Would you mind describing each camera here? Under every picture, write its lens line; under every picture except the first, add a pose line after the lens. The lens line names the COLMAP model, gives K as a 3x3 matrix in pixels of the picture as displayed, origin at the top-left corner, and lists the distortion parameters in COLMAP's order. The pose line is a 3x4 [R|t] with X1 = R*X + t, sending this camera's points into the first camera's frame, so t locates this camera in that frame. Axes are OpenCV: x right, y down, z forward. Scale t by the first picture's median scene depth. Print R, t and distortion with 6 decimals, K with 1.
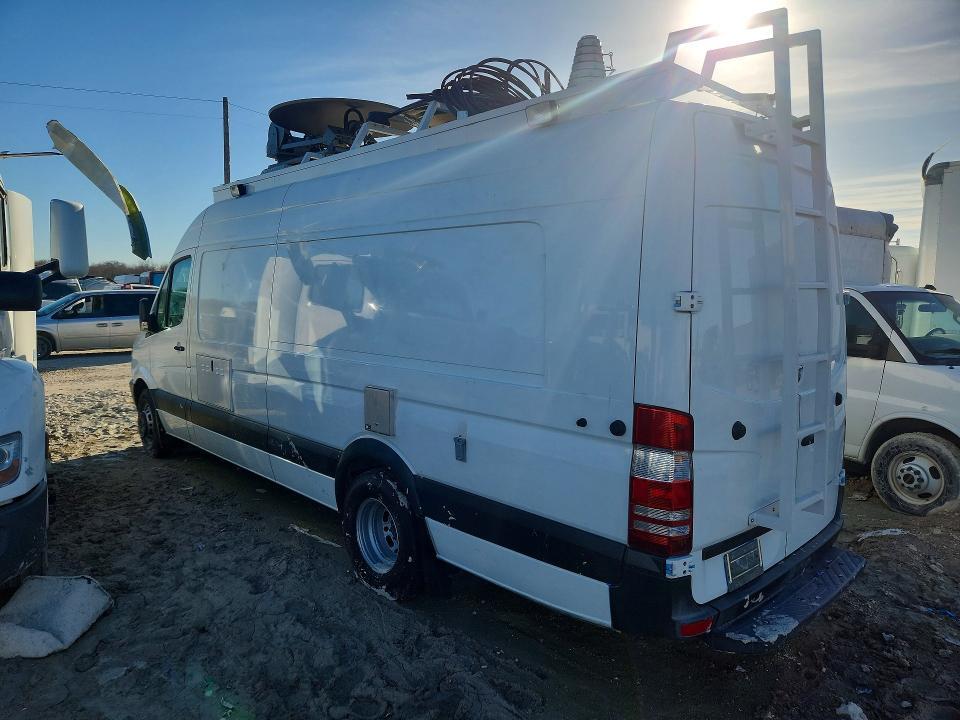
lens RADIAL K [[681.9, 0, 480.0], [0, 681.9, 360.0], [0, 0, 1]] dist [0.027205, 0.000242]
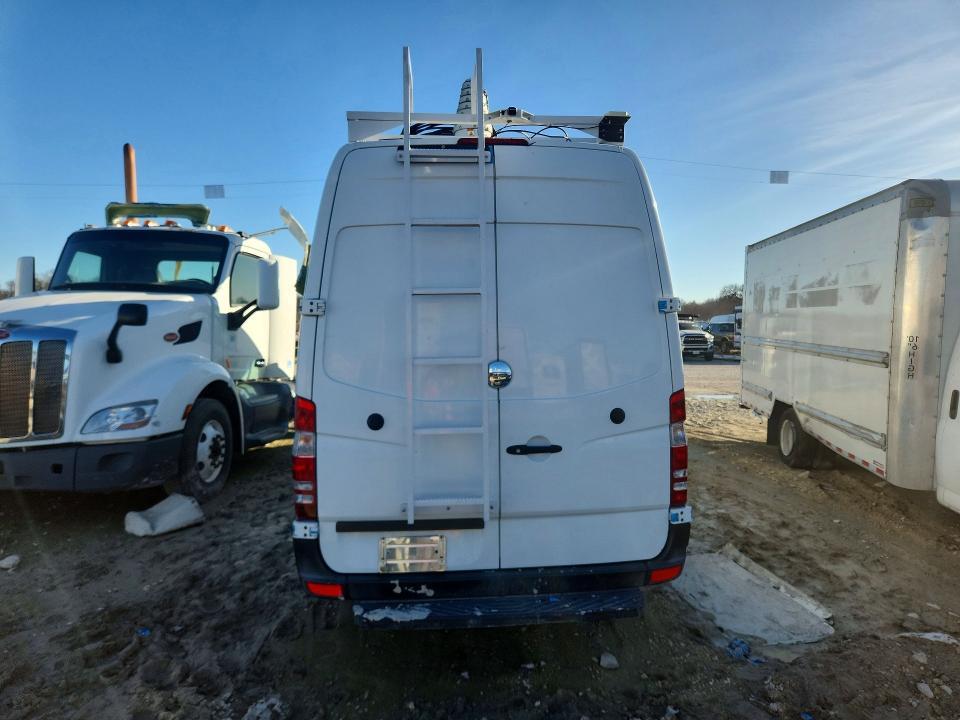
lens RADIAL K [[681.9, 0, 480.0], [0, 681.9, 360.0], [0, 0, 1]] dist [0.027205, 0.000242]
pose [[0.784548, 0.020698, -0.619723, 1.182278], [-0.058037, 0.997506, -0.040156, 0.037528], [0.617347, 0.067471, 0.783793, 0.231034]]
